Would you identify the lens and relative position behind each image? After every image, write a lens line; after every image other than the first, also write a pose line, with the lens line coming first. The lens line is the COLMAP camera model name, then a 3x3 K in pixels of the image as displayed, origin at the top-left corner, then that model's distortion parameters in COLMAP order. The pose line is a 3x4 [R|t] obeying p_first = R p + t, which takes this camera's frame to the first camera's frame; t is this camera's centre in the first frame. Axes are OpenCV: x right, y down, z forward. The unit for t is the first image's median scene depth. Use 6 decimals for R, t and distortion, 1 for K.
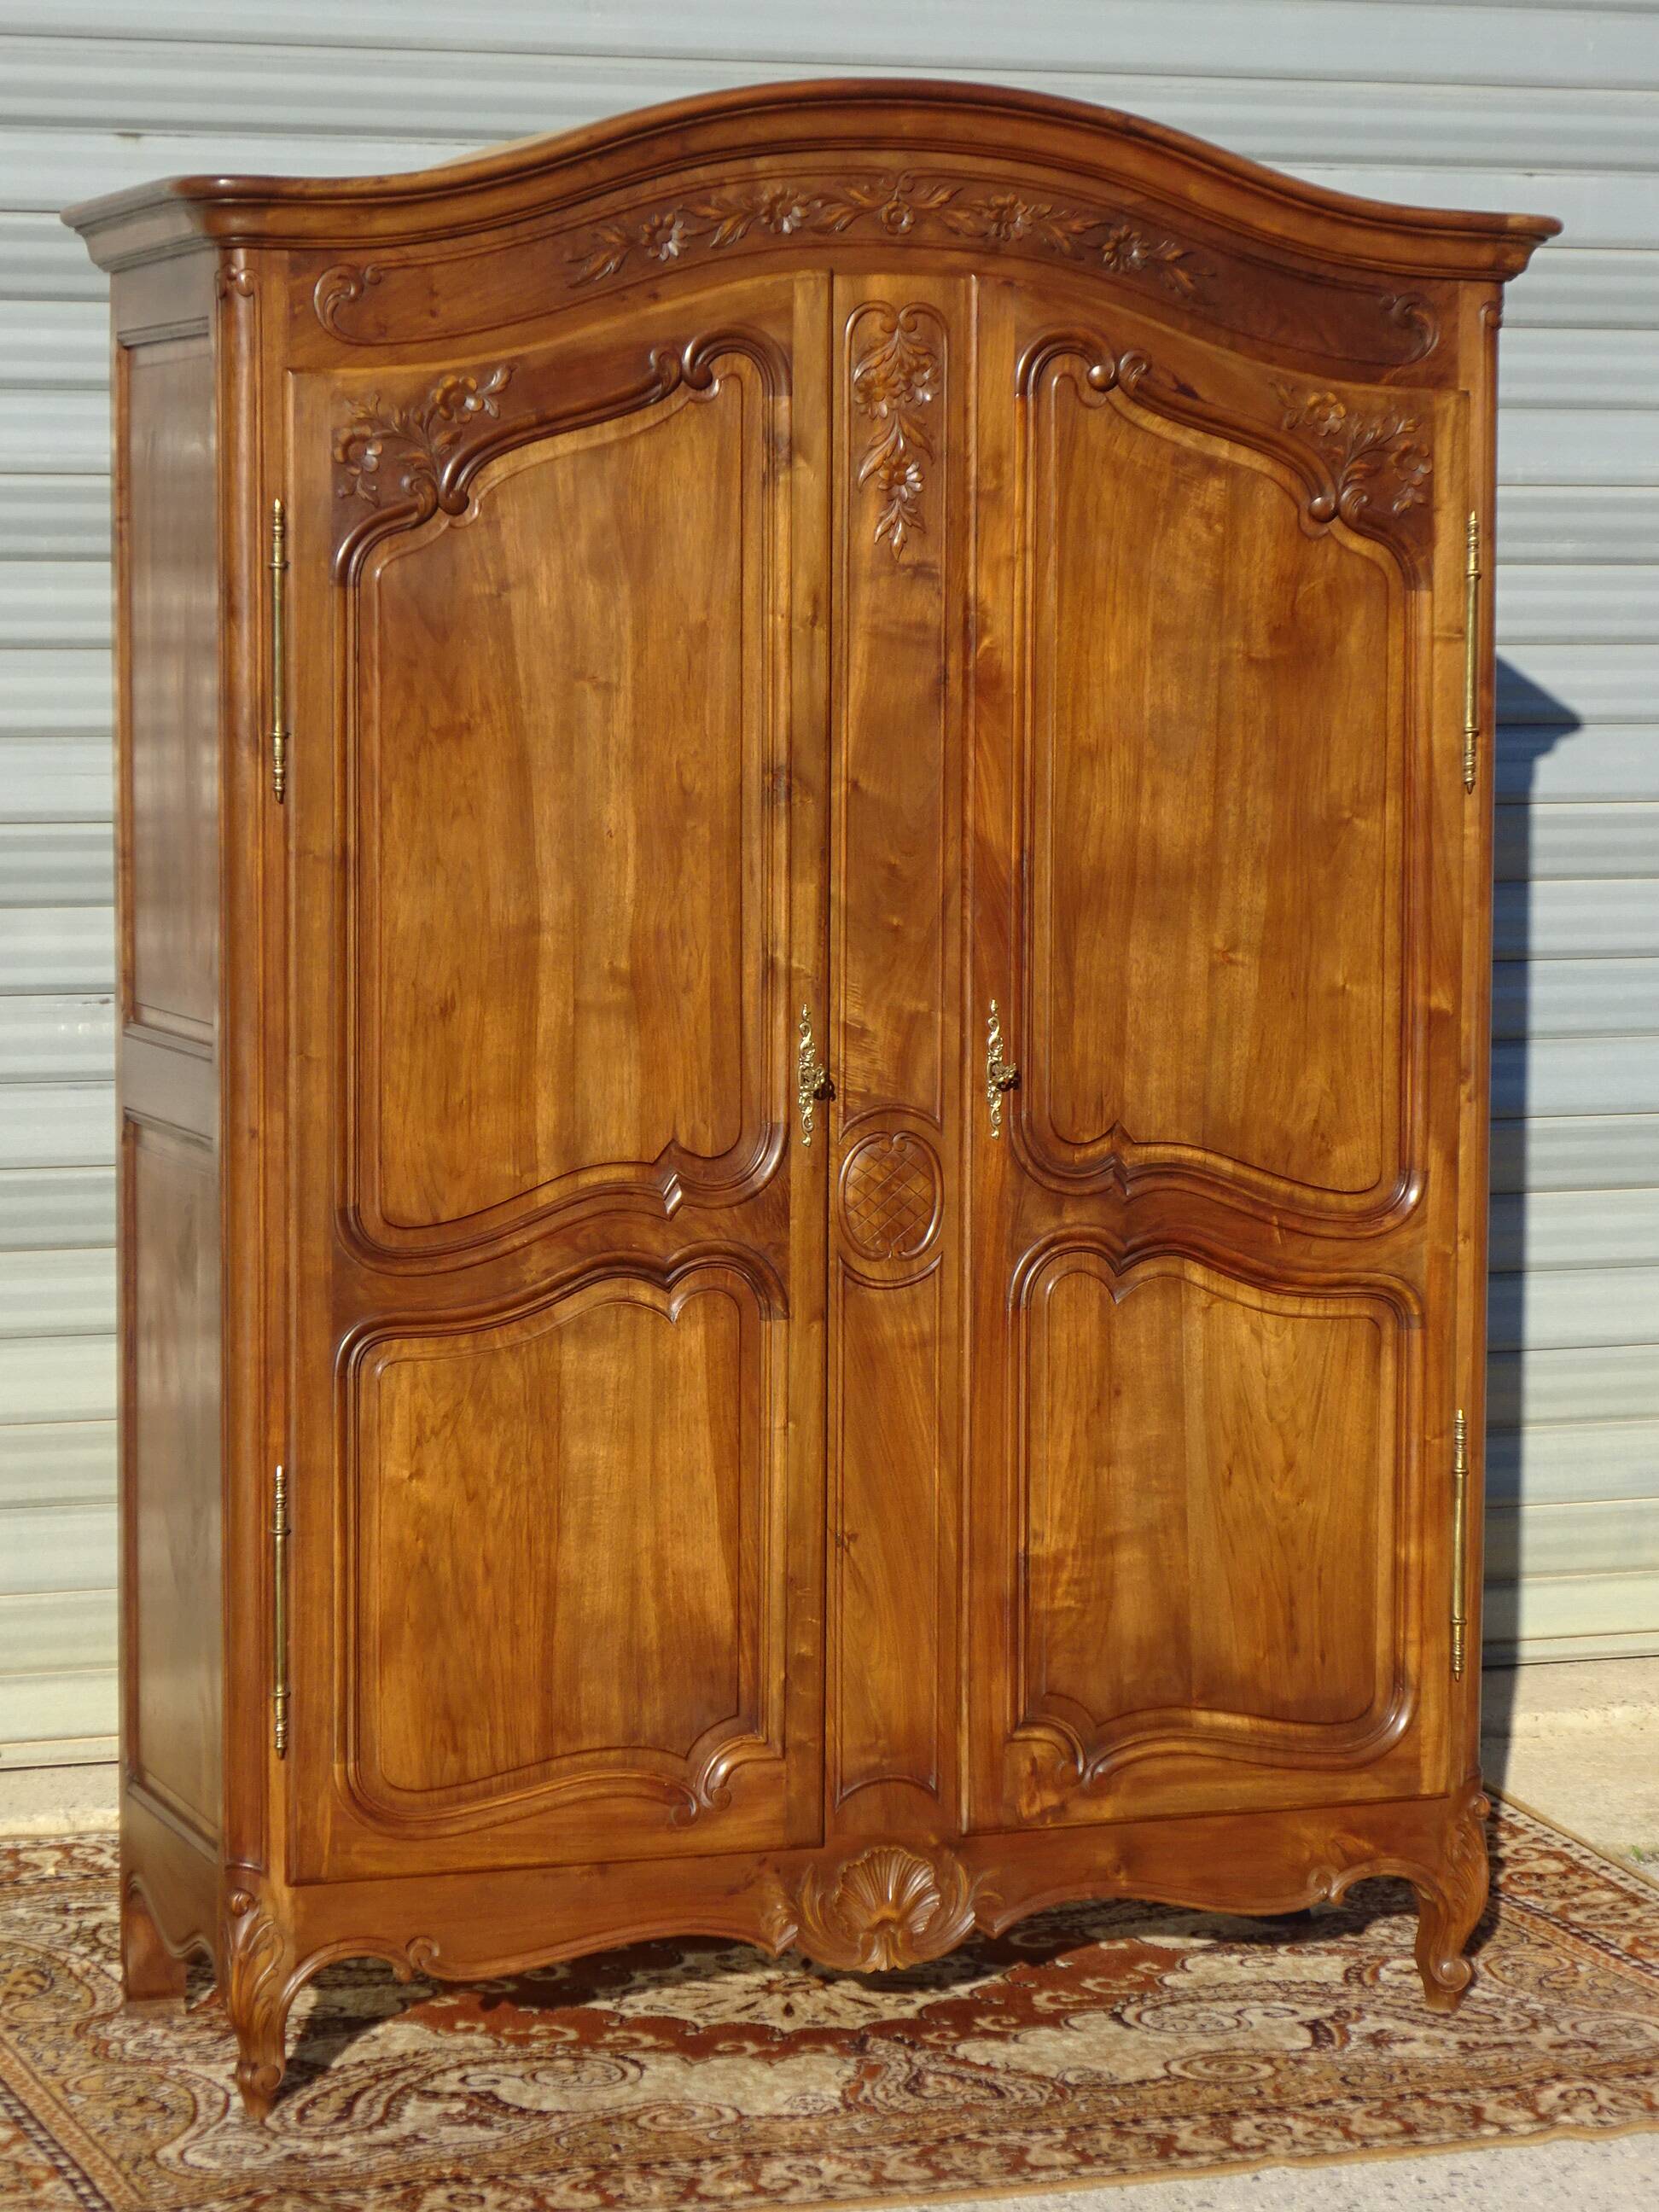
lens RADIAL K [[5521.3, 0, 829.5], [0, 5521.3, 1106.0], [0, 0, 1]] dist [-0.020856, 0.188451]
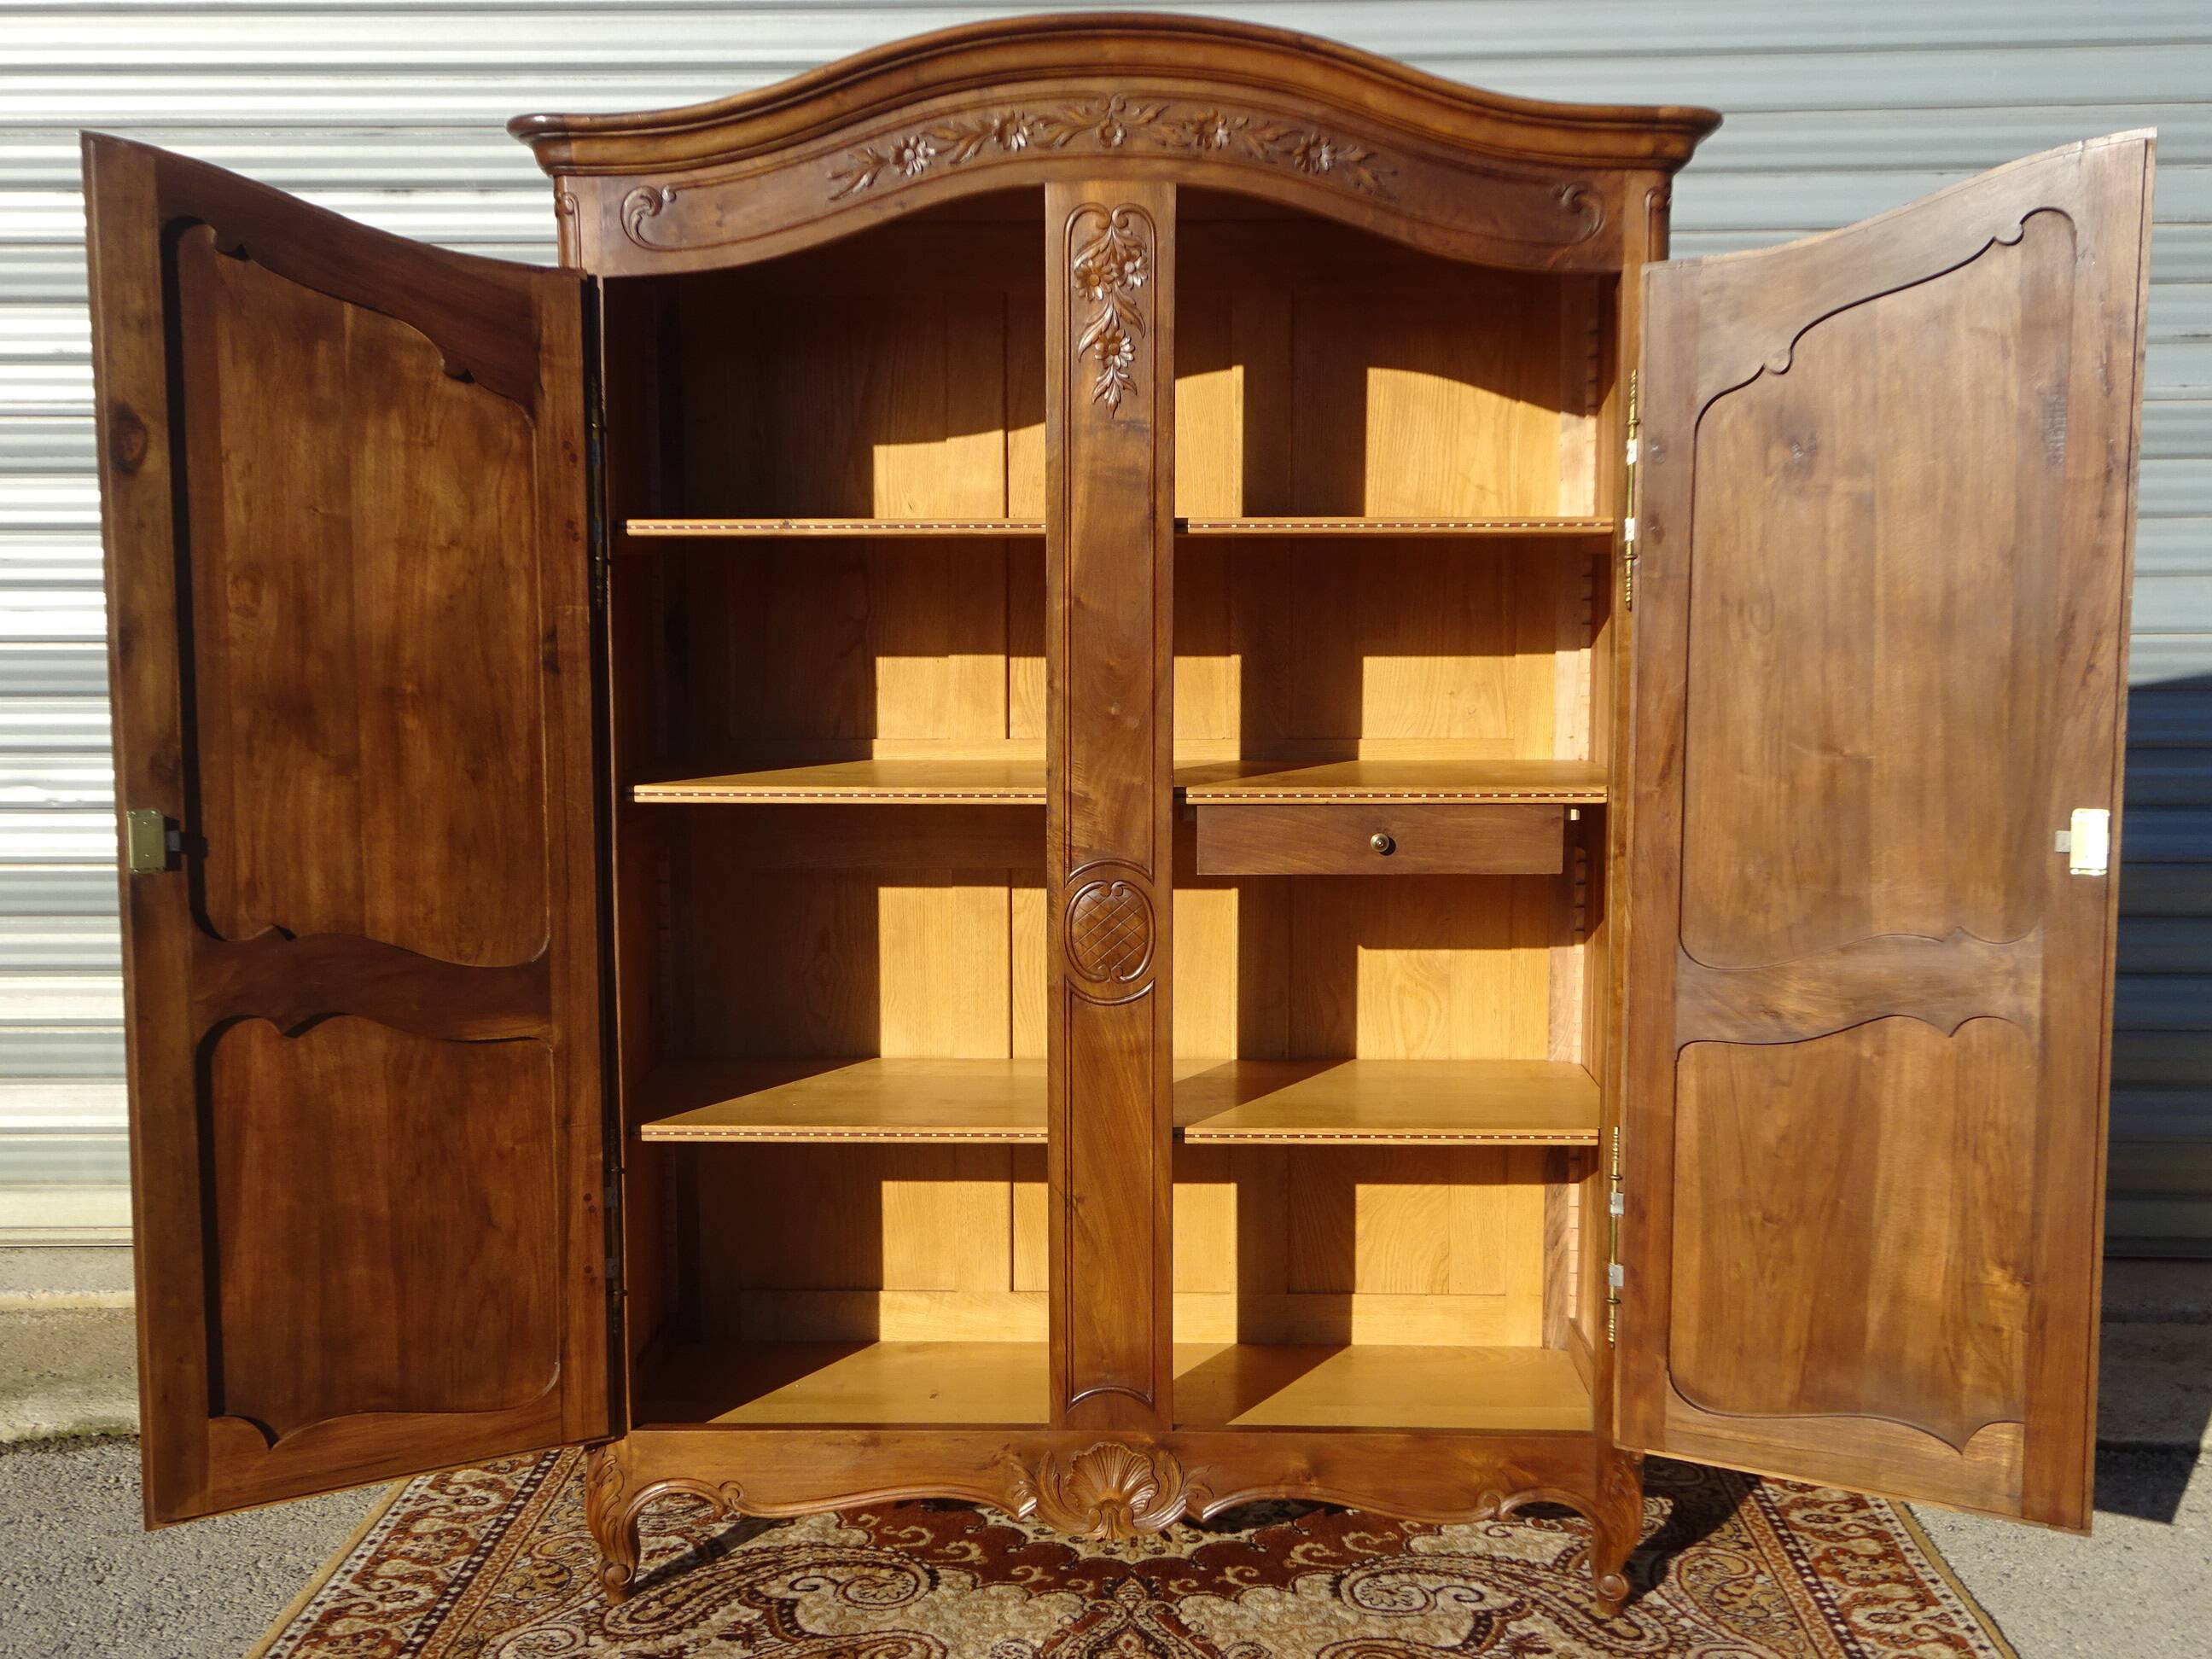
lens RADIAL K [[2324.6, 0, 1106.0], [0, 2324.6, 829.5], [0, 0, 1]] dist [0.018984, 0.029071]
pose [[0.931042, 0.034751, -0.363253, 0.202913], [-0.027863, 0.999319, 0.024188, -0.019709], [0.363846, -0.012399, 0.931377, 0.516999]]
